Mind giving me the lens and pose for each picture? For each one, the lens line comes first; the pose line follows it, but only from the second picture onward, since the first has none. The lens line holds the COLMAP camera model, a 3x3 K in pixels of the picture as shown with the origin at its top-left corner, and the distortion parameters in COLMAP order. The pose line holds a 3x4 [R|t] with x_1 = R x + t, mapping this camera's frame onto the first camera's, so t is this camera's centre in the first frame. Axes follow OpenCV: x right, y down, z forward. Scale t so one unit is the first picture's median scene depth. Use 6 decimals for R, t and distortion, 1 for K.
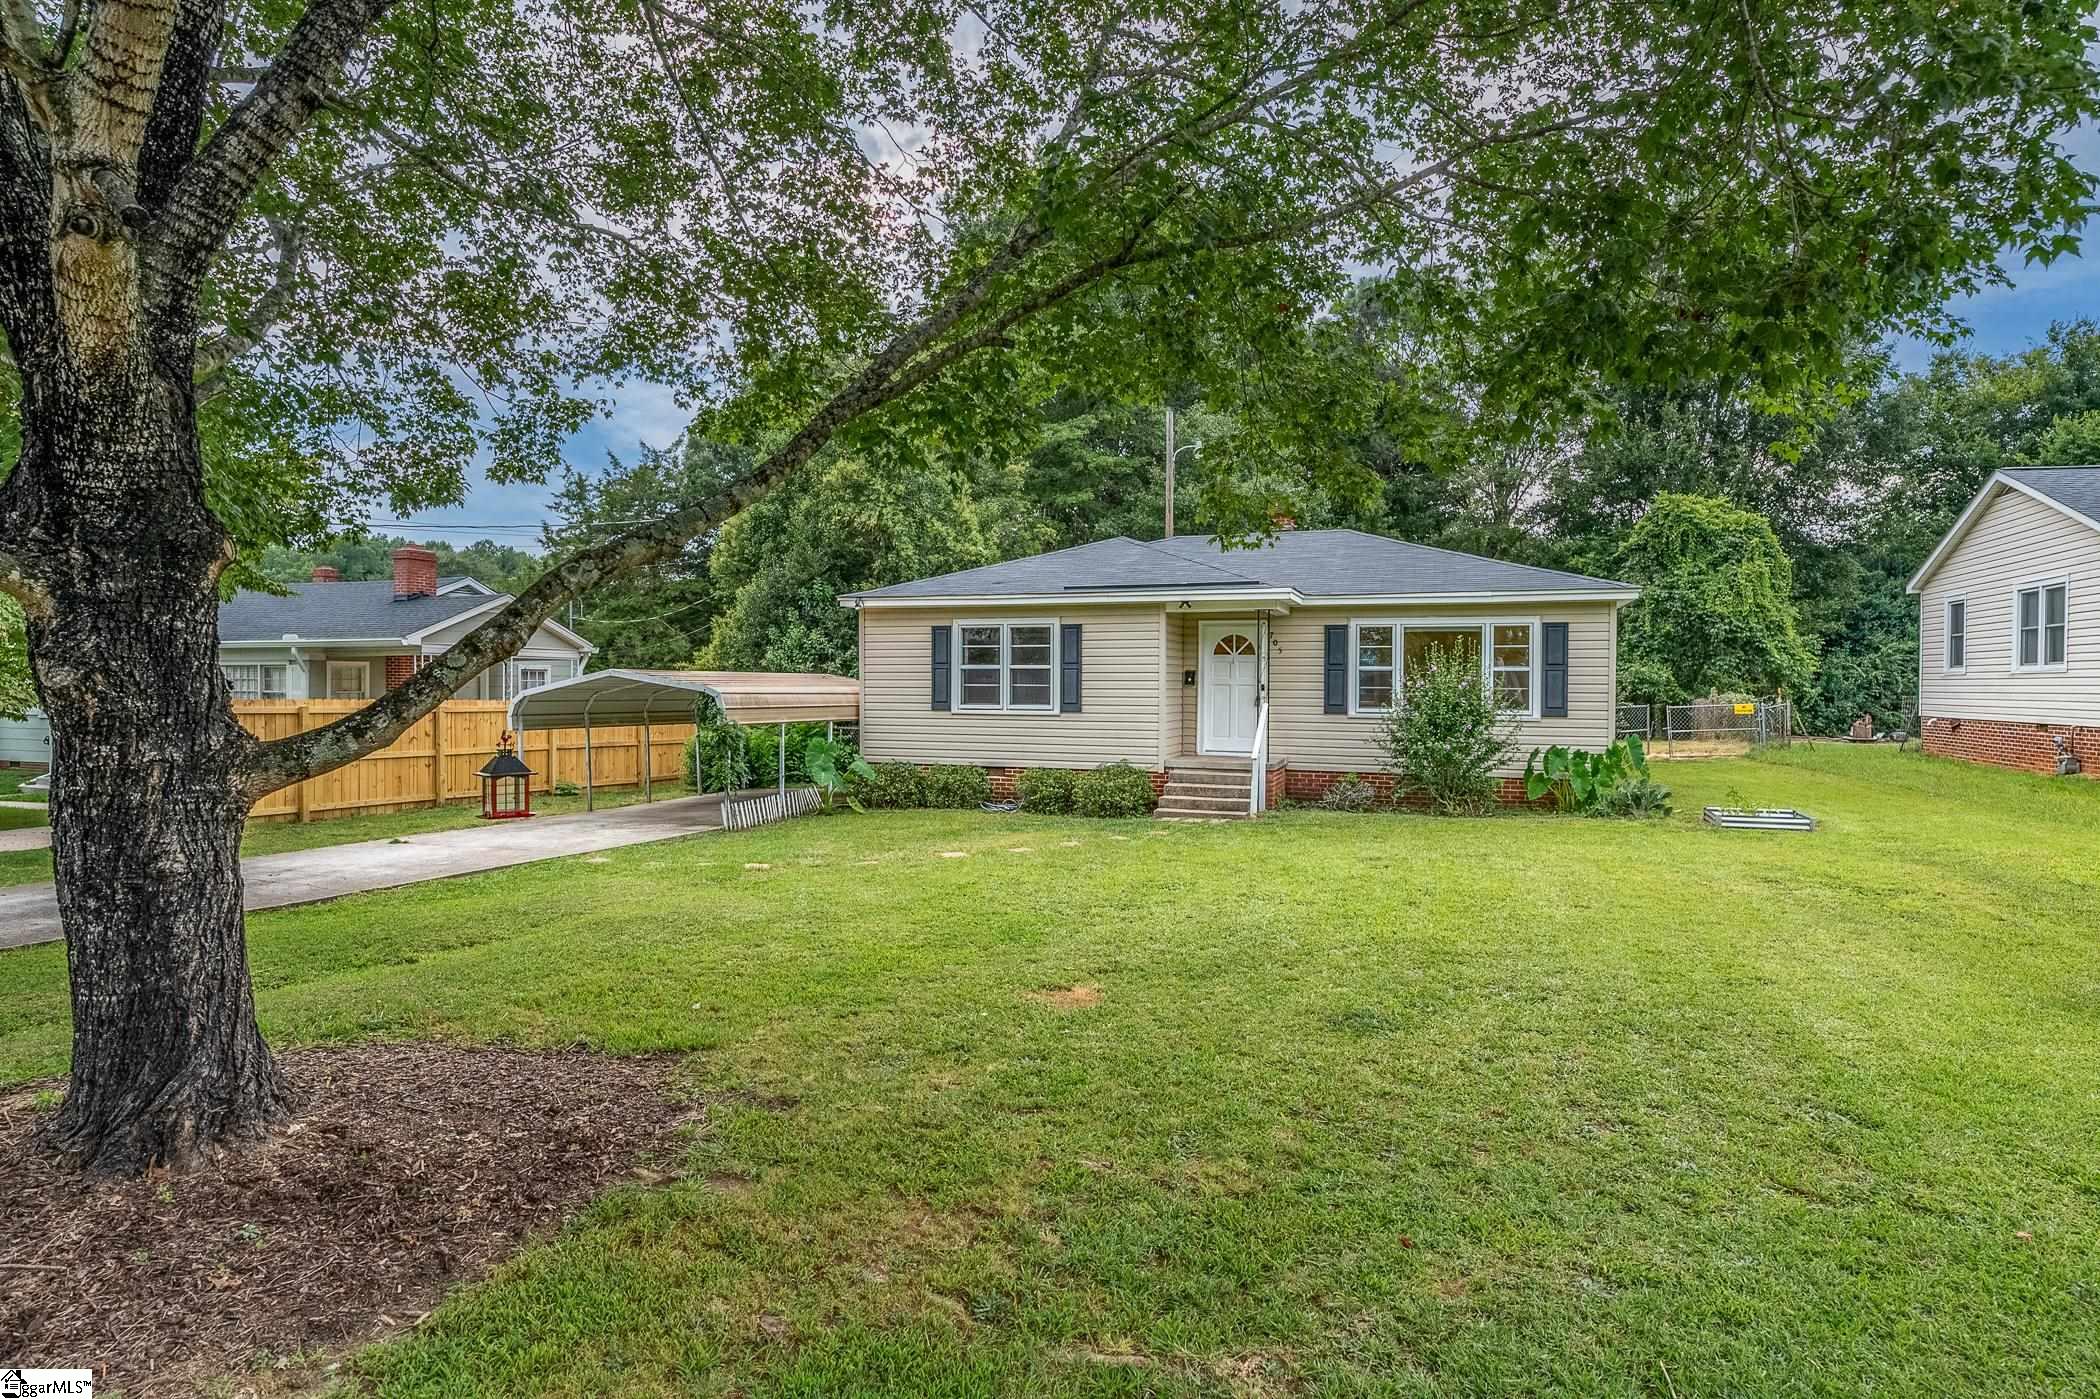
lens RADIAL K [[1146.7, 0, 1059.2], [0, 1146.7, 701.2], [0, 0, 1]] dist [-0.007195, -0.000417]
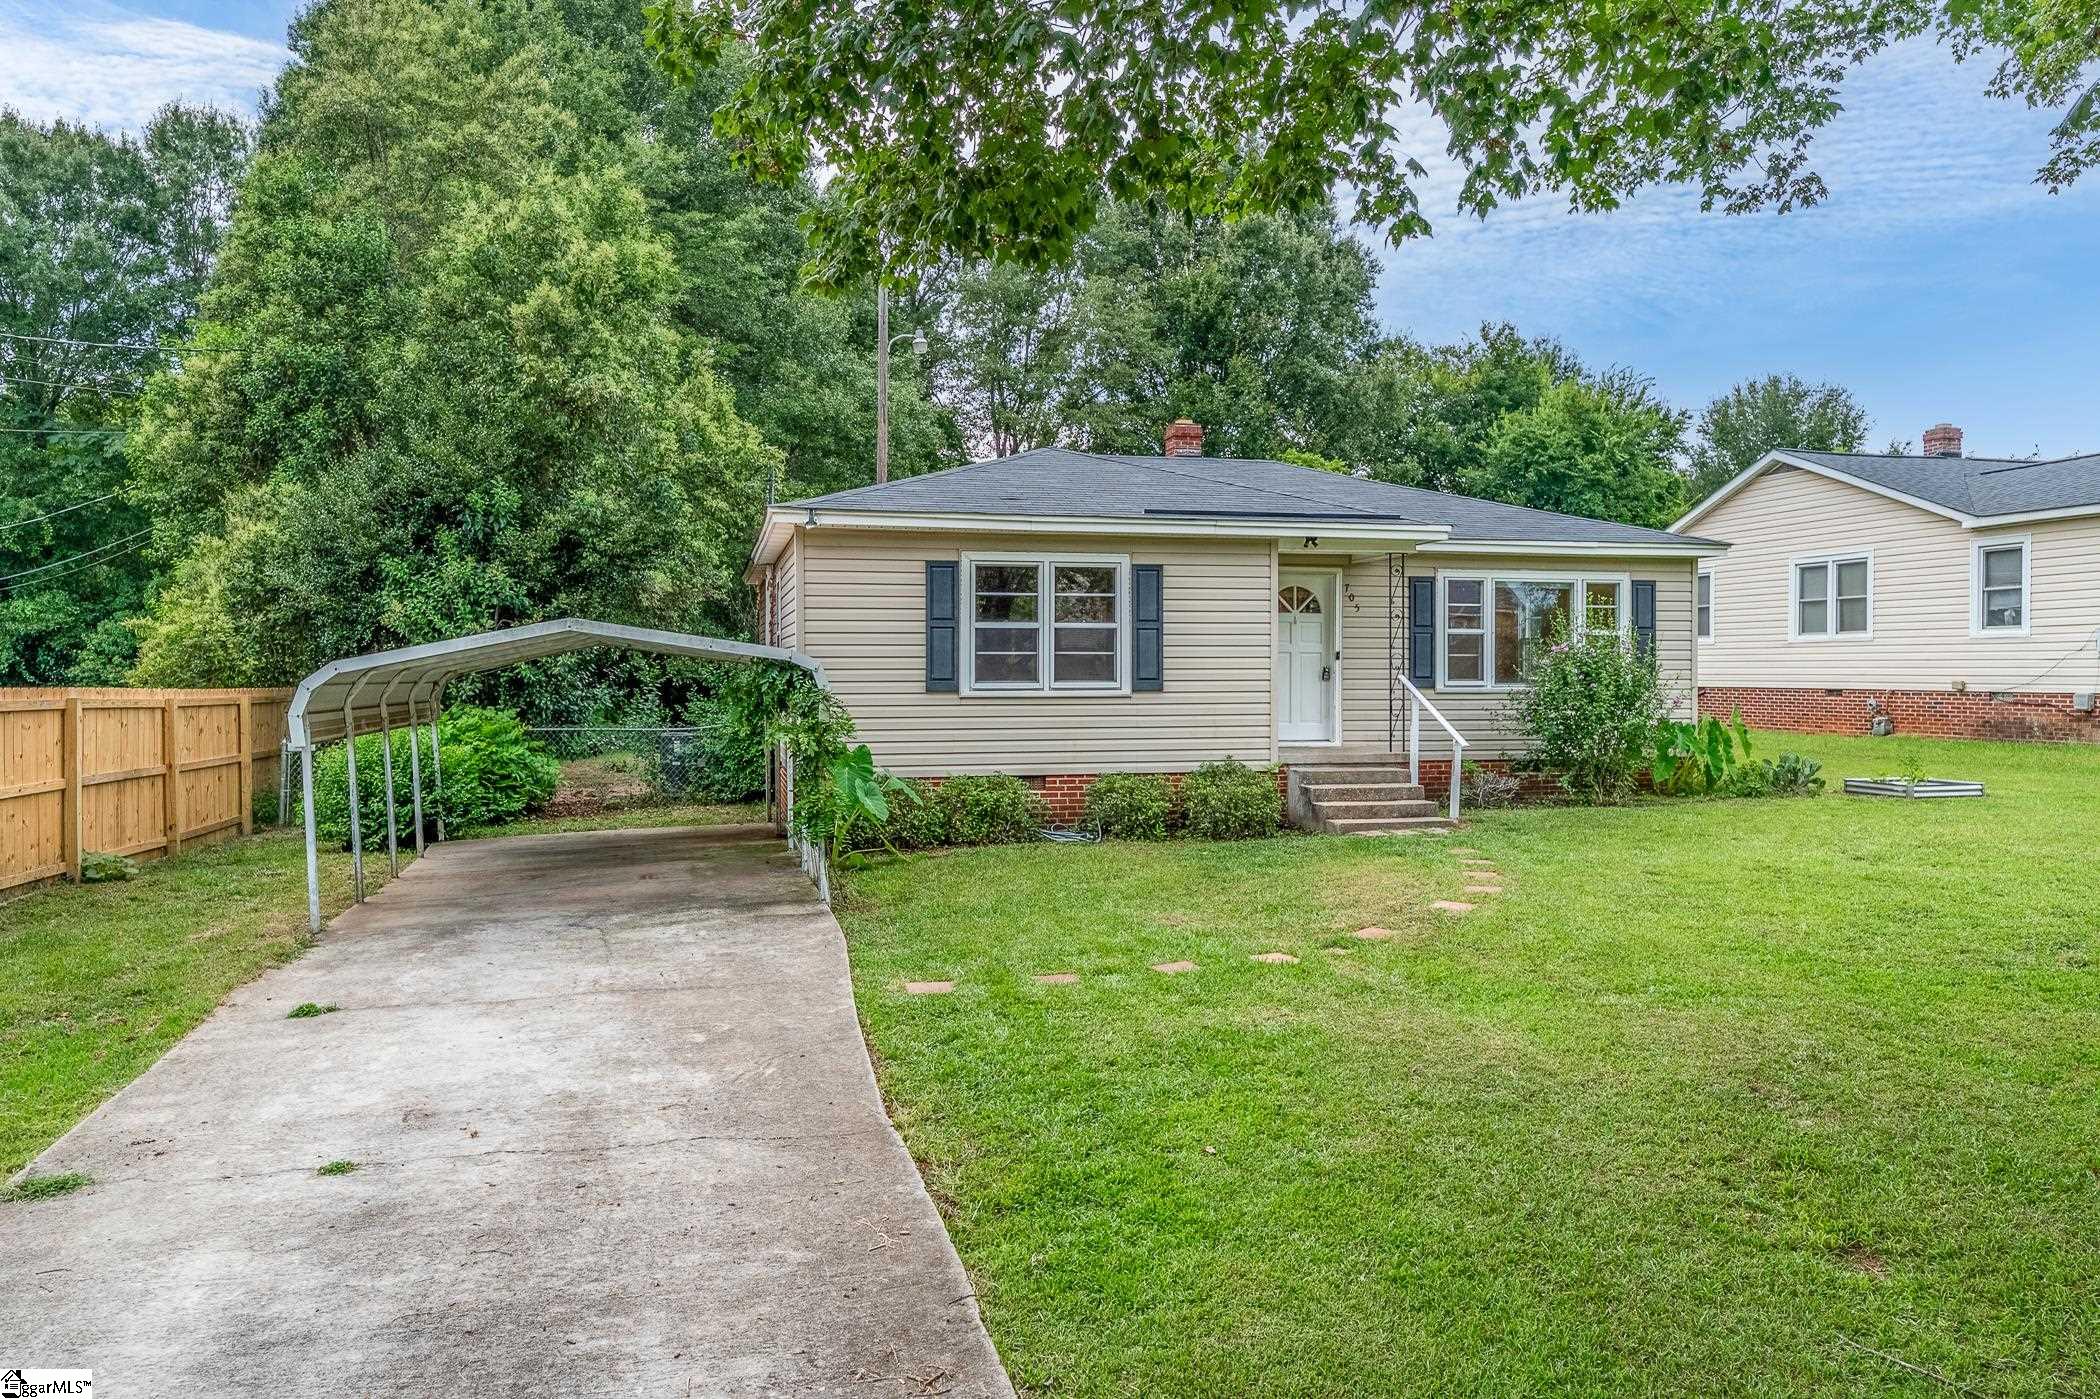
lens RADIAL K [[1391.0, 0, 1043.4], [0, 1391.0, 690.7], [0, 0, 1]] dist [0.003164, -0.002606]
pose [[0.834507, -0.015209, 0.550788, -0.495191], [0.014088, 0.999881, 0.006264, 0.002924], [-0.550818, 0.002532, 0.834622, 0.327209]]
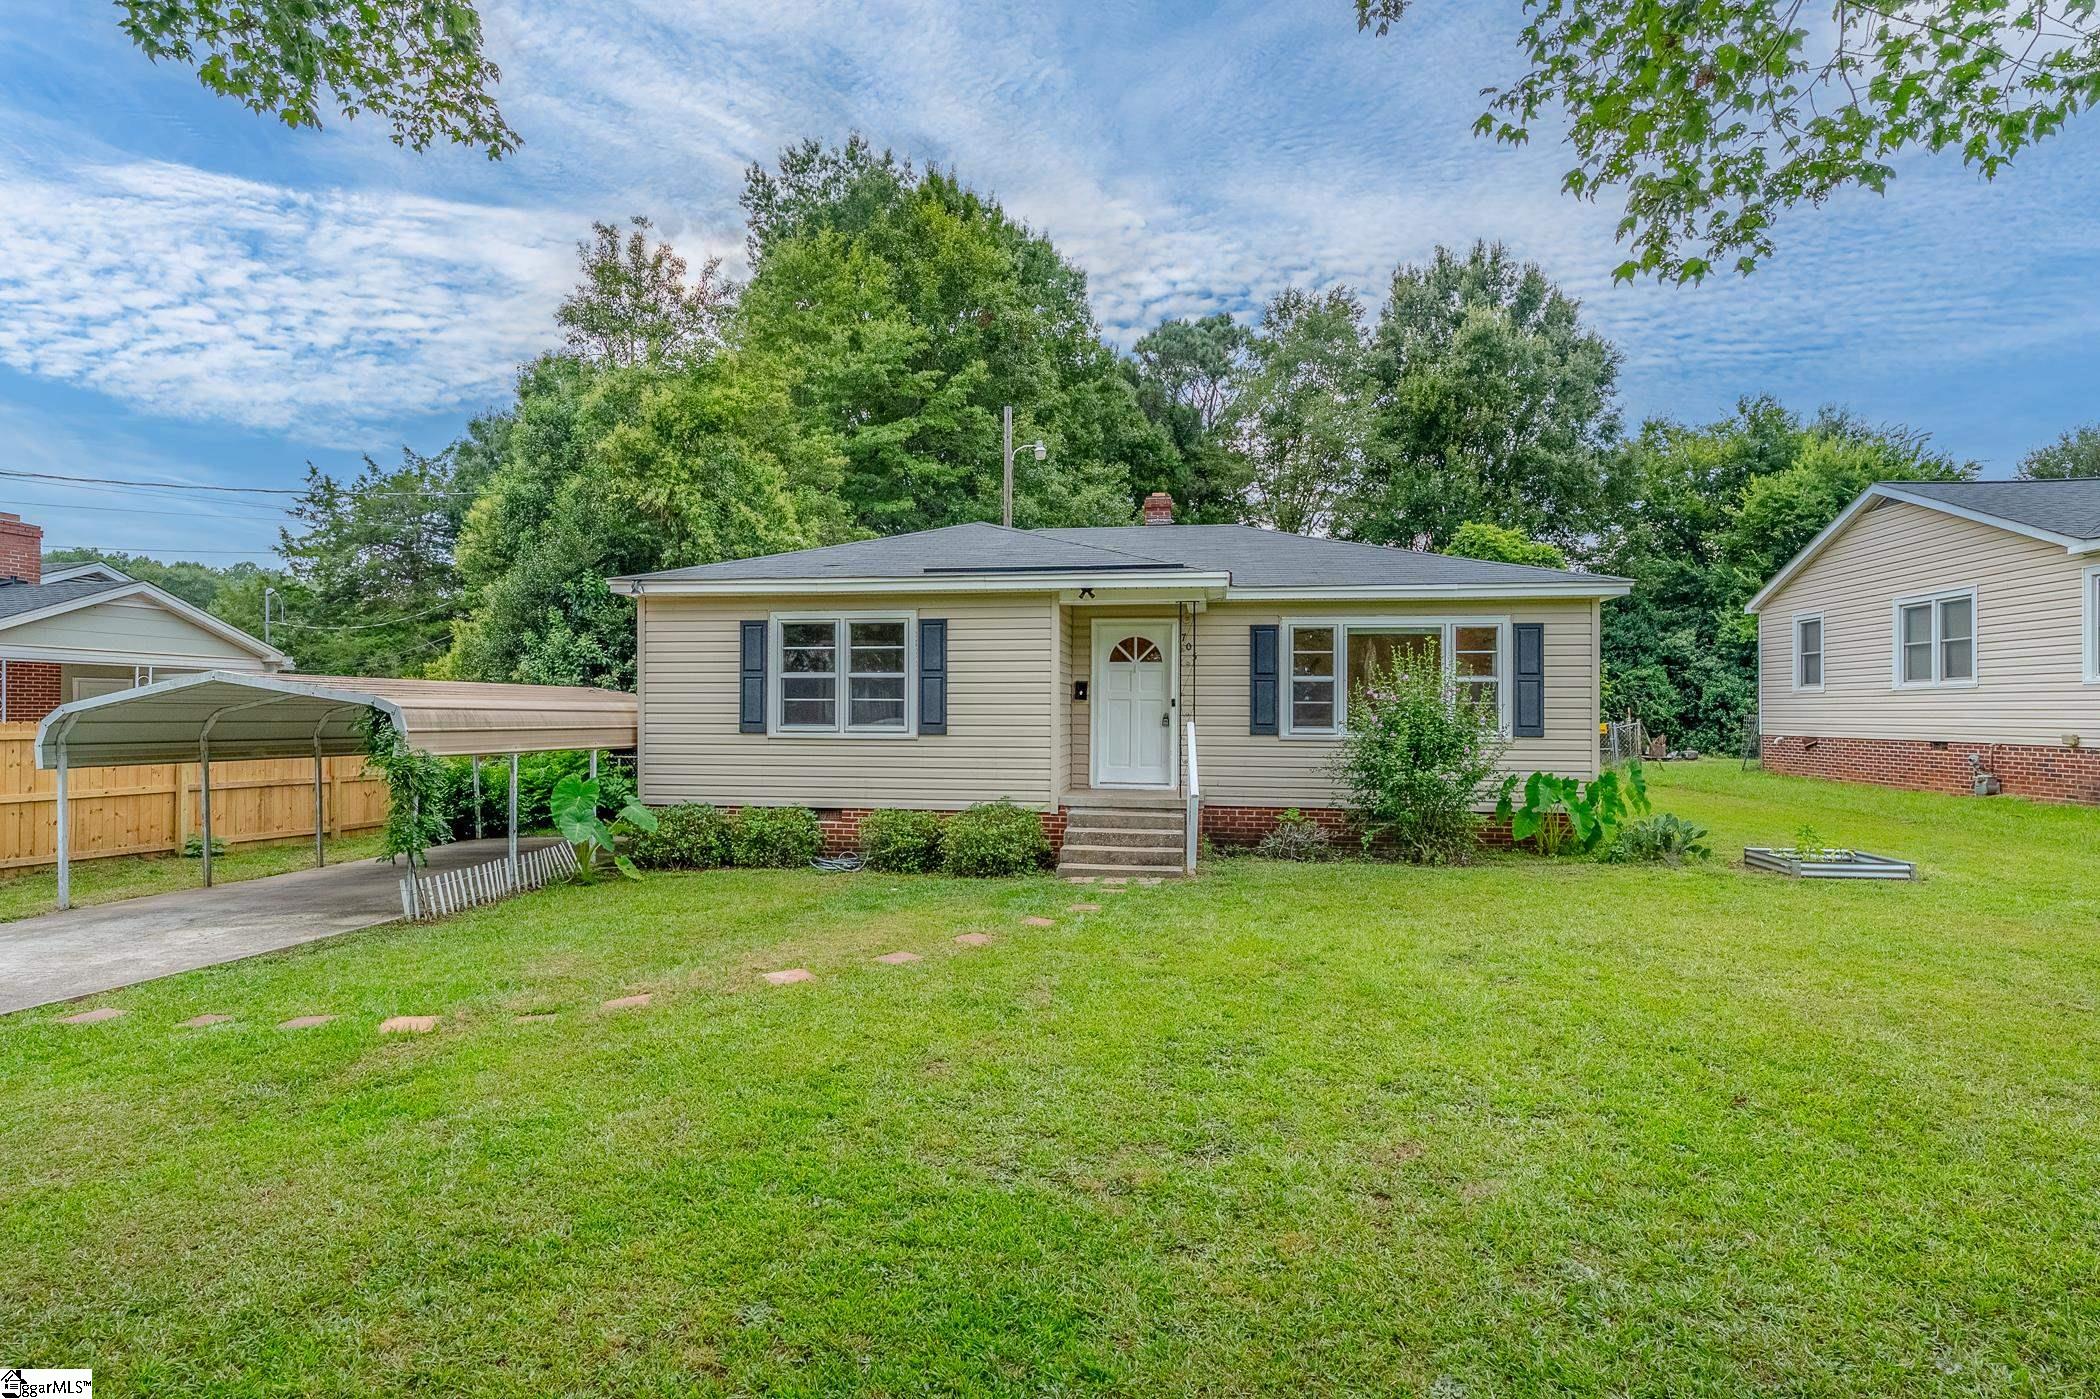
lens RADIAL K [[1022.7, 0, 1062.3], [0, 1022.7, 702.6], [0, 0, 1]] dist [-0.006148, -0.000204]
pose [[0.979205, 0.000974, 0.202870, -0.041871], [0.003953, 0.999707, -0.023884, 0.004616], [-0.202834, 0.024189, 0.978914, 0.315689]]
